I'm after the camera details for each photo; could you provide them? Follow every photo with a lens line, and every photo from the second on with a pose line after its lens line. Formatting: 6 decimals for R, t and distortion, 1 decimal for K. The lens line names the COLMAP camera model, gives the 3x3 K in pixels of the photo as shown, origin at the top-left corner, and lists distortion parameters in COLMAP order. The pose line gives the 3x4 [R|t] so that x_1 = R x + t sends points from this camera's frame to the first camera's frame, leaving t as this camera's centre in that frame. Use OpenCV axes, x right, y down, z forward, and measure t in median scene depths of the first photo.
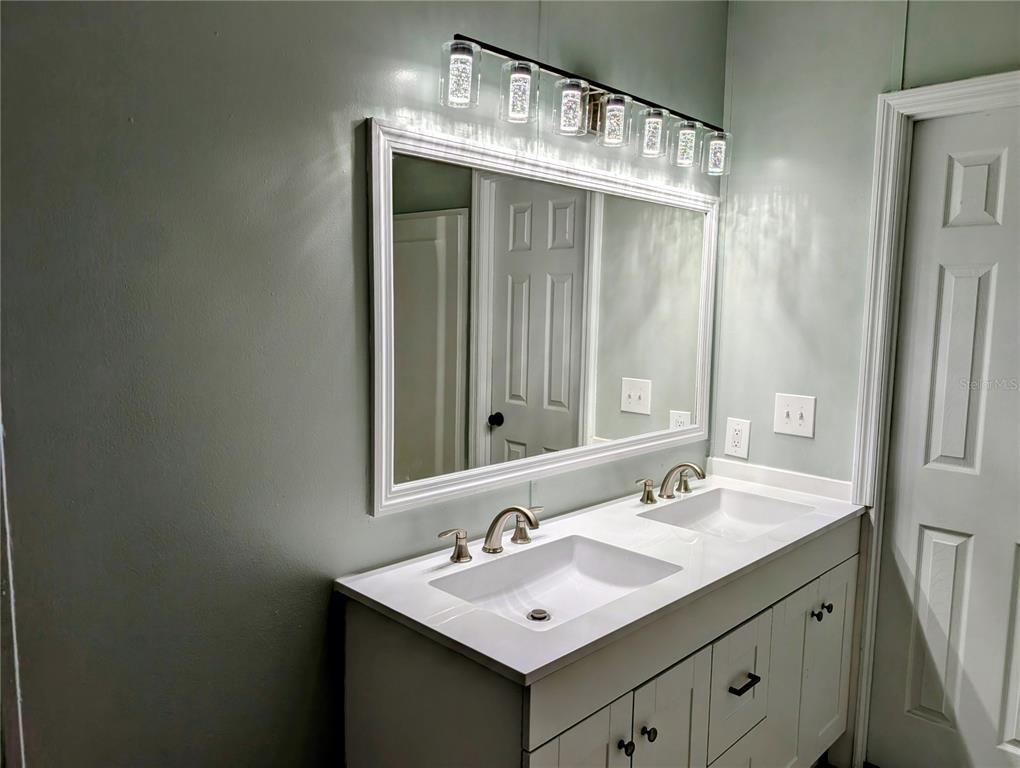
lens RADIAL K [[724.3, 0, 497.5], [0, 724.3, 394.5], [0, 0, 1]] dist [0.009608, -0.004702]
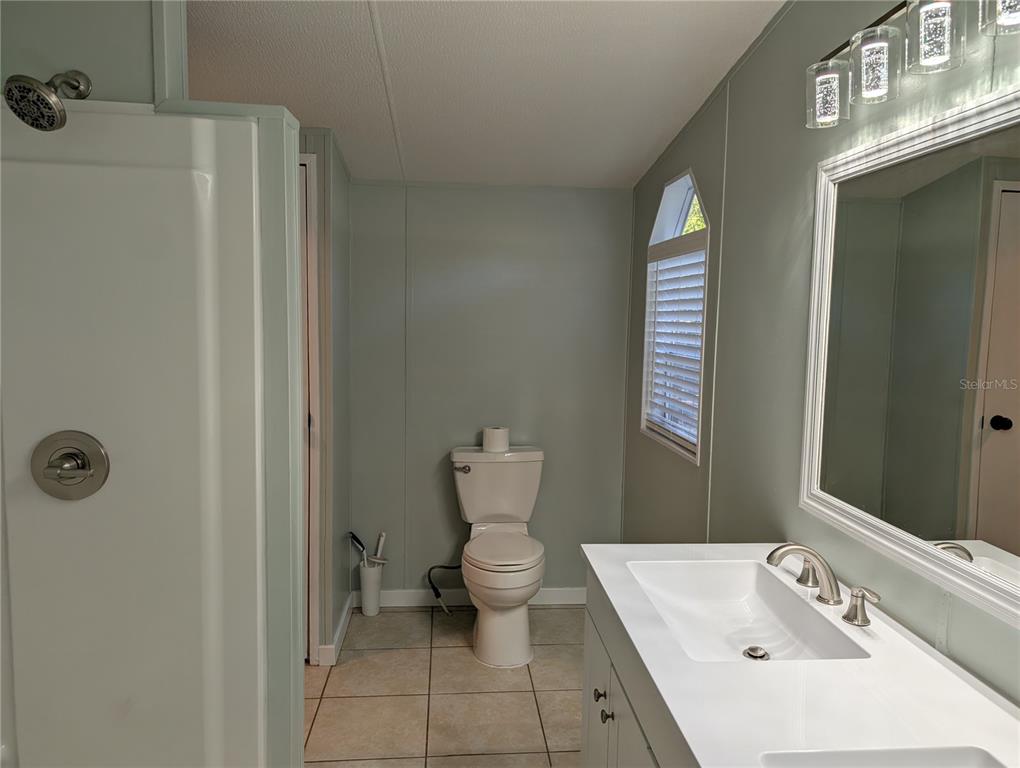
lens RADIAL K [[724.3, 0, 497.5], [0, 724.3, 394.5], [0, 0, 1]] dist [0.009608, -0.004702]
pose [[-0.652275, 0.058311, -0.755736, 0.433075], [-0.120417, 0.976403, 0.179269, -0.066429], [0.748356, 0.207936, -0.629862, 0.575825]]
